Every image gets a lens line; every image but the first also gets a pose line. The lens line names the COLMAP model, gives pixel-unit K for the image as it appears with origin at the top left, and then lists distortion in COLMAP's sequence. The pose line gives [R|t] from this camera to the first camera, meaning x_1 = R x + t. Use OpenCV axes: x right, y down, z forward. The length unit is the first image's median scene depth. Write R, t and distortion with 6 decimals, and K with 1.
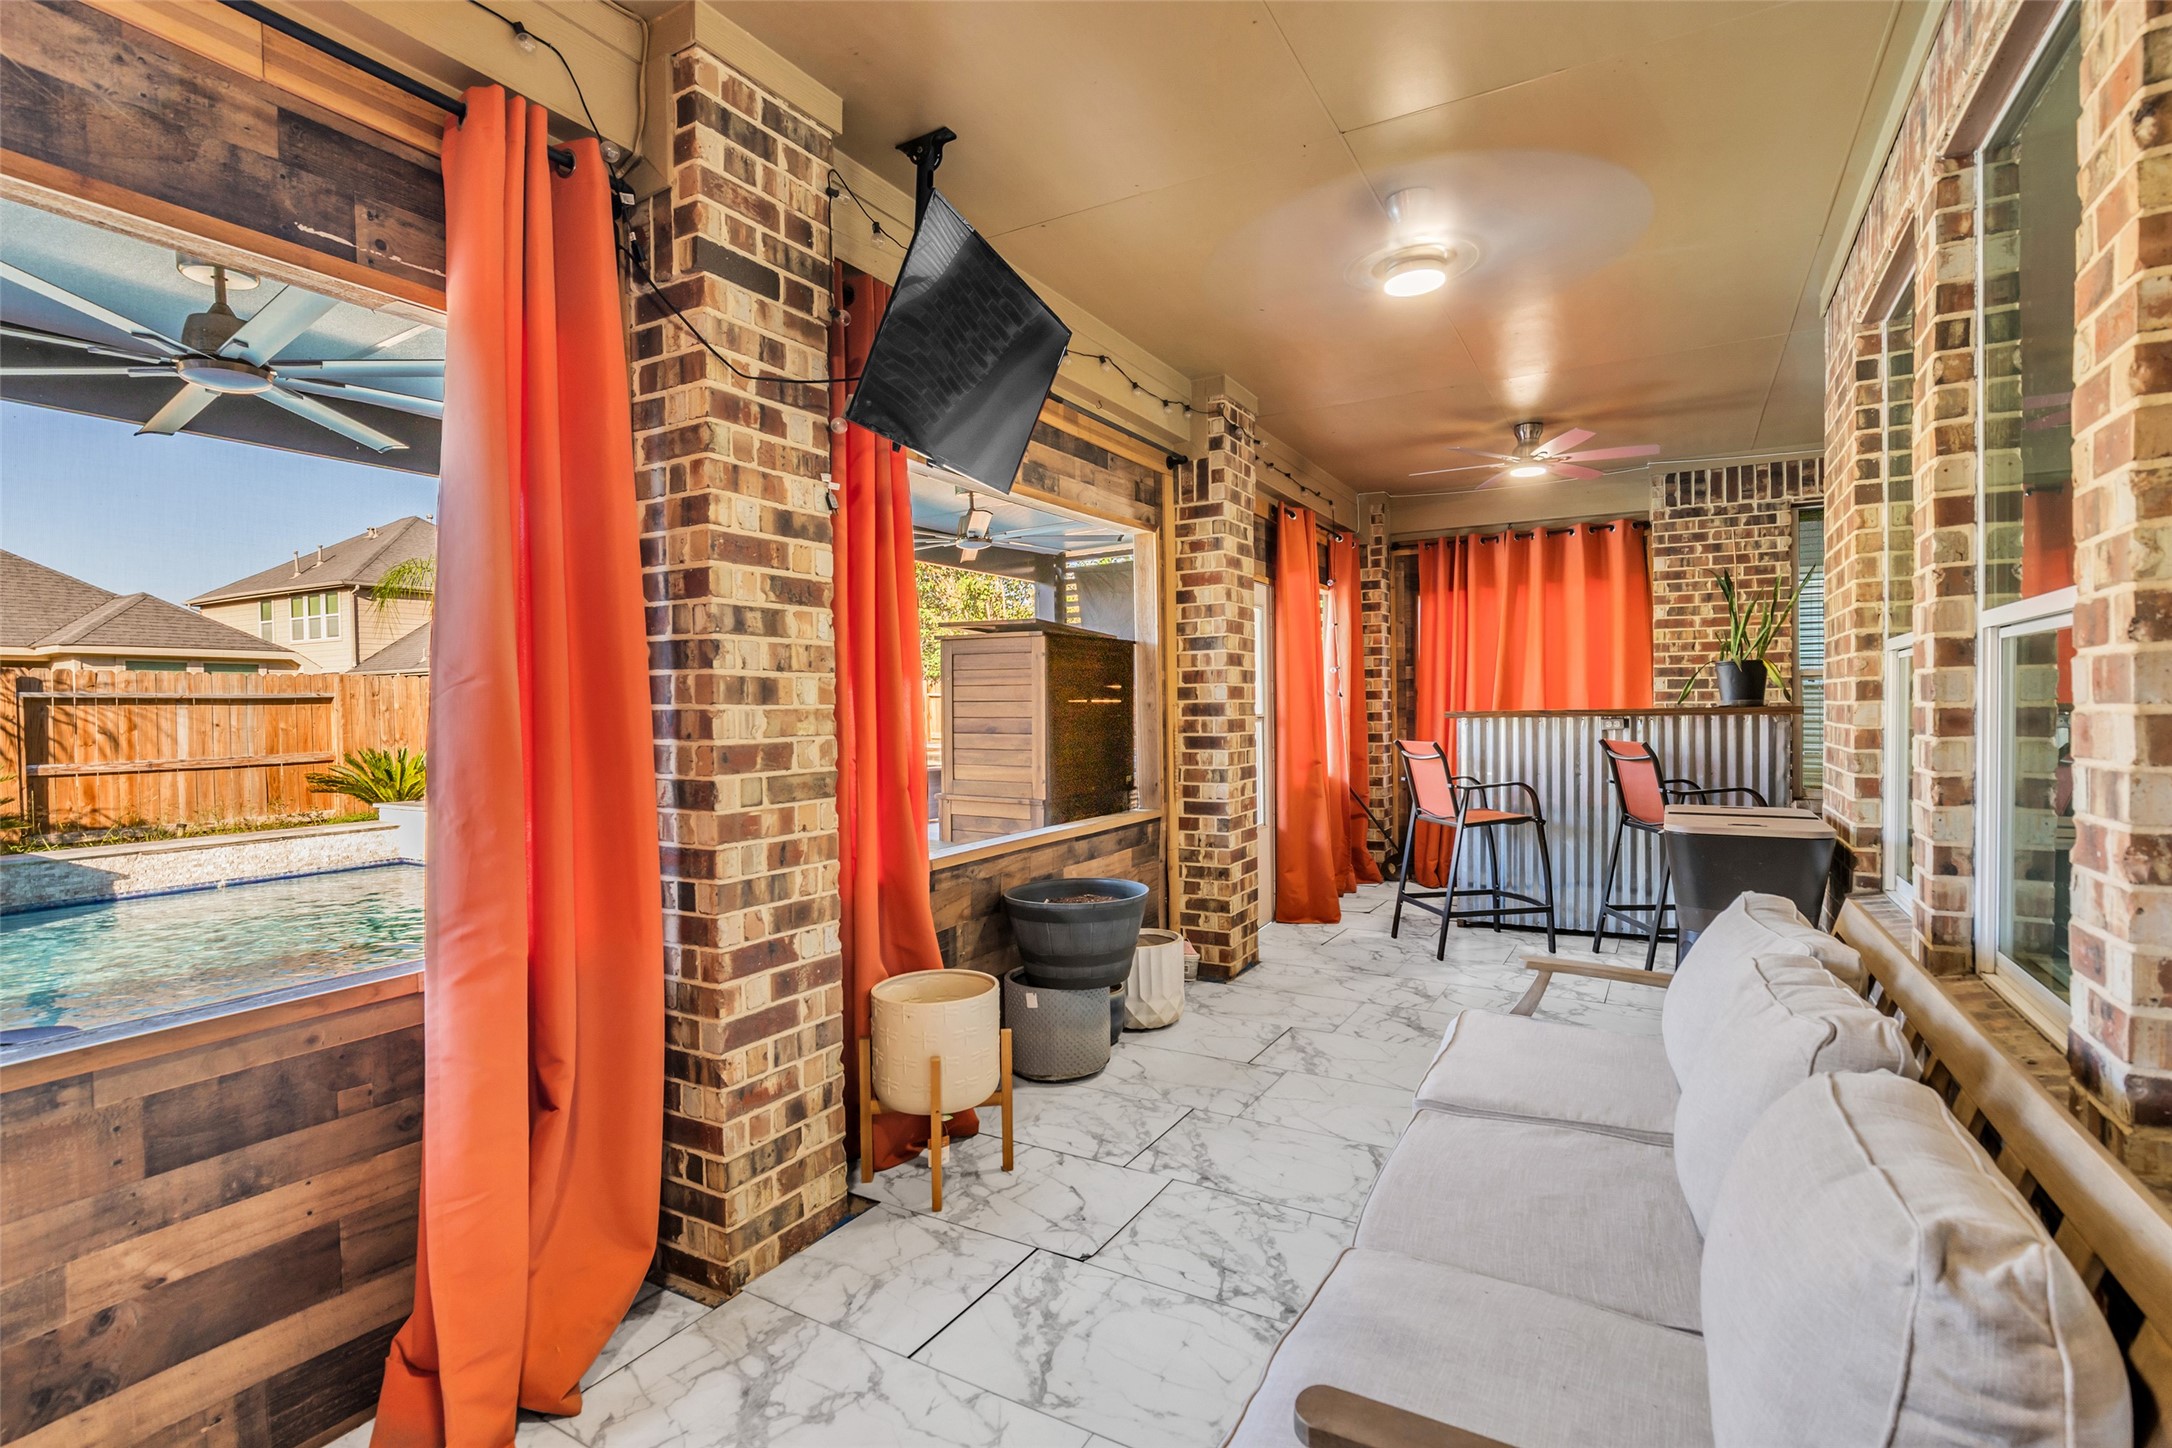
lens RADIAL K [[1017.3, 0, 1087.1], [0, 1017.3, 726.9], [0, 0, 1]] dist [-0.003367, -0.000318]
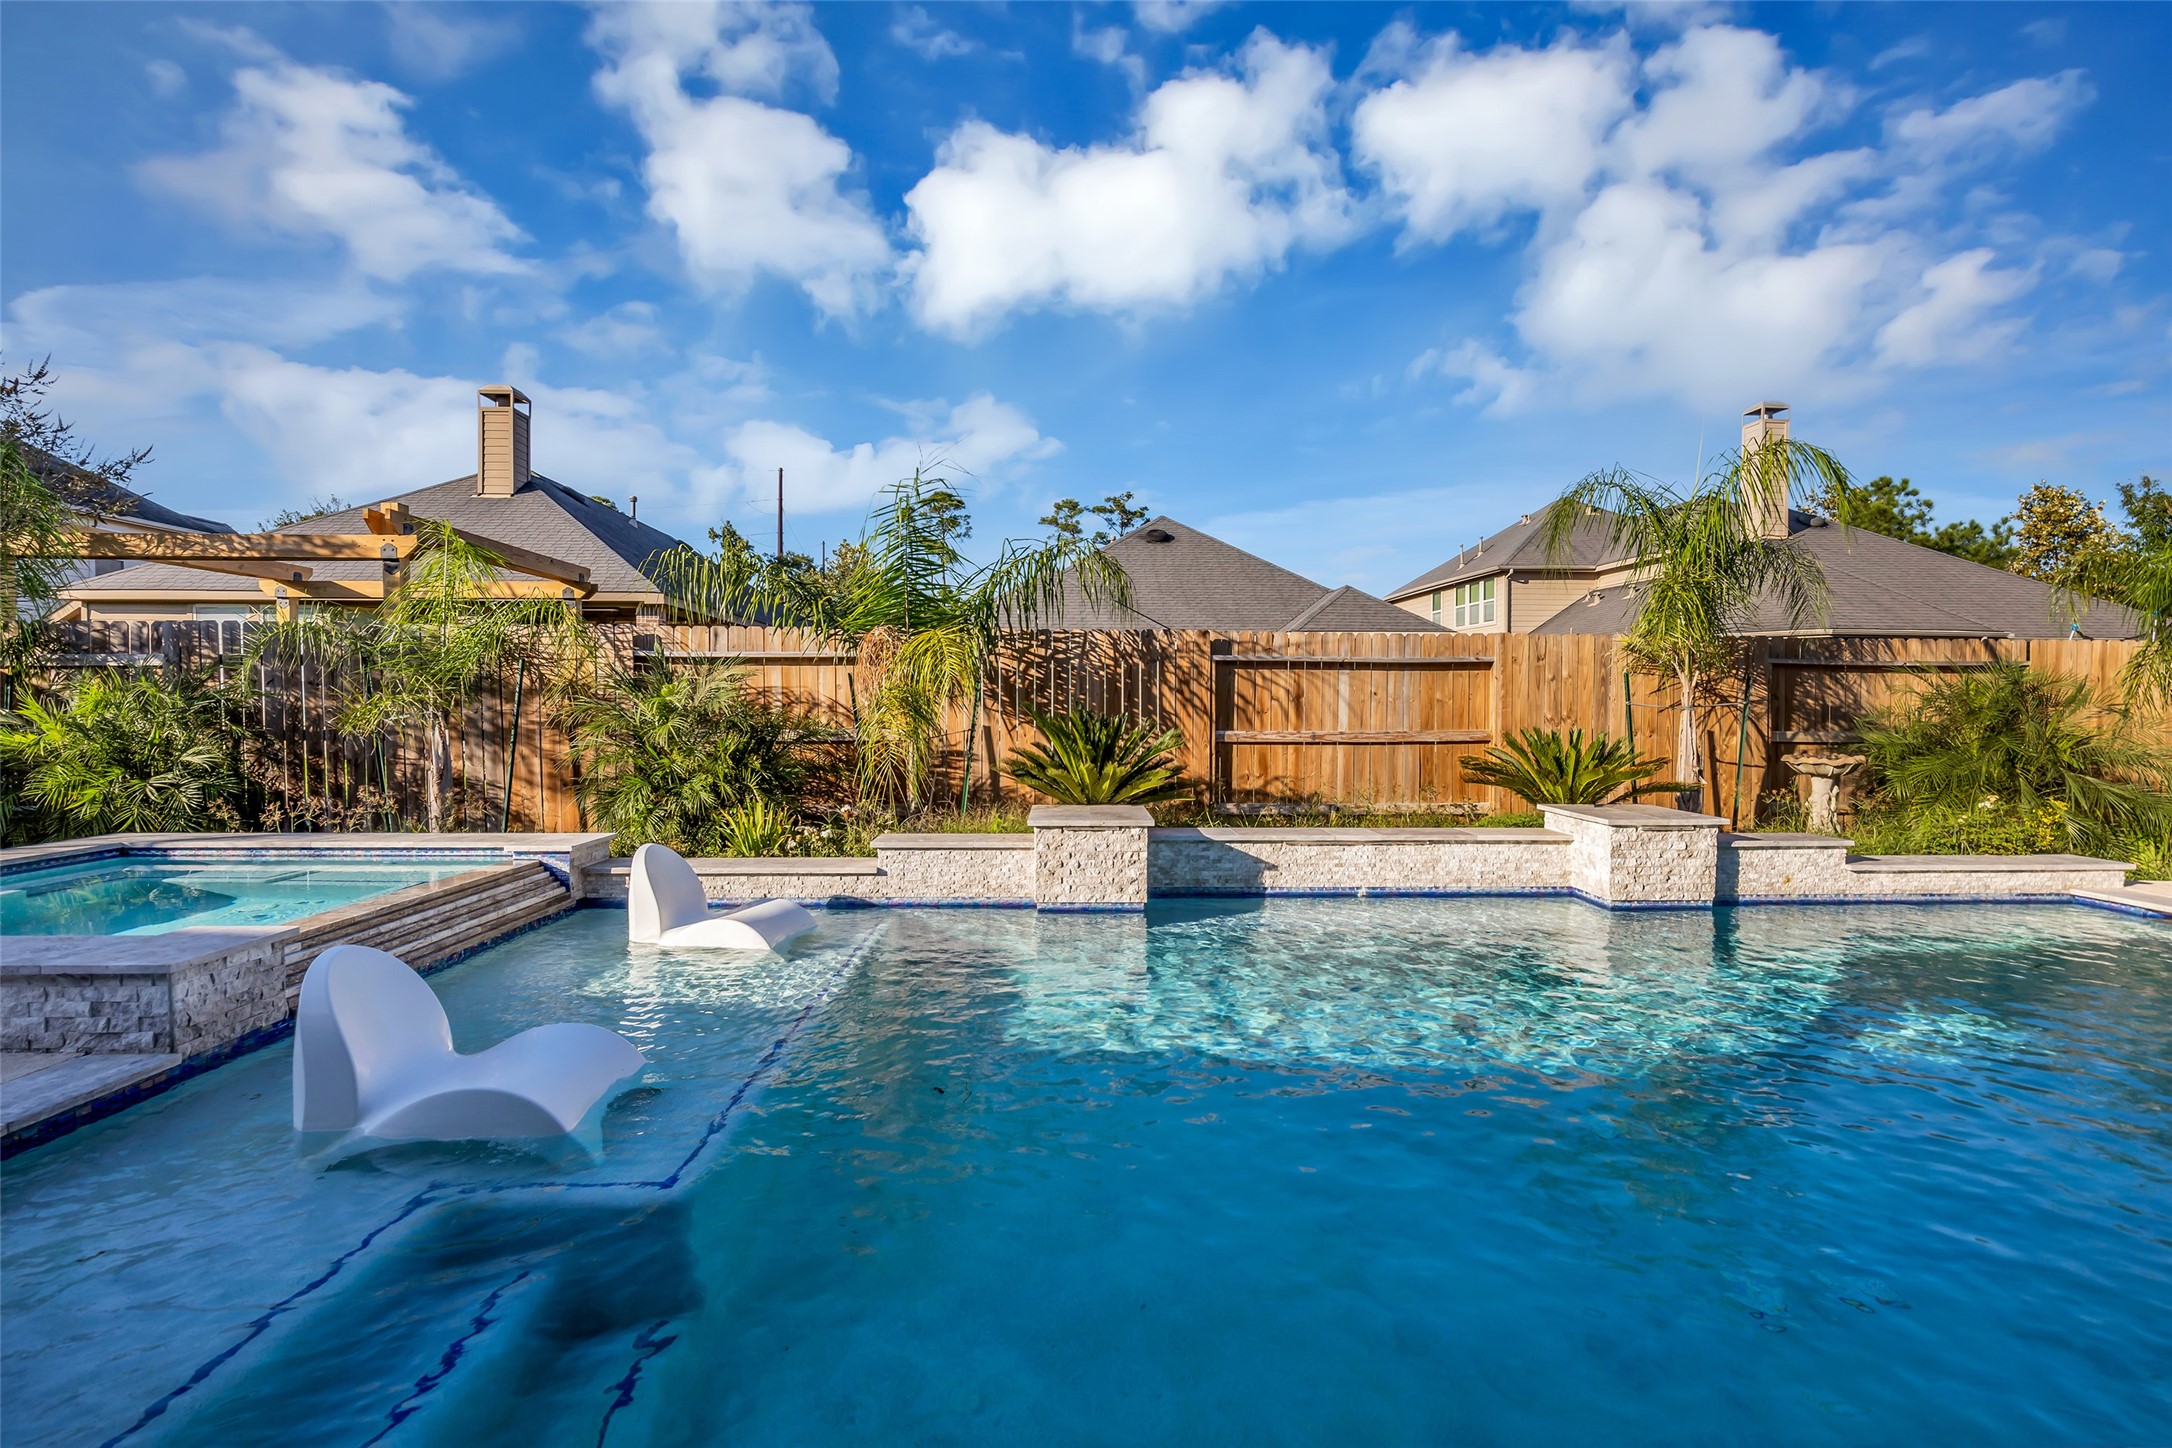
lens RADIAL K [[1017.3, 0, 1087.1], [0, 1017.3, 726.9], [0, 0, 1]] dist [-0.003367, -0.000318]
pose [[0.530952, 0.038209, -0.846540, -0.257566], [-0.028830, 0.999219, 0.027018, 0.010395], [0.846911, 0.010061, 0.531639, 0.337310]]
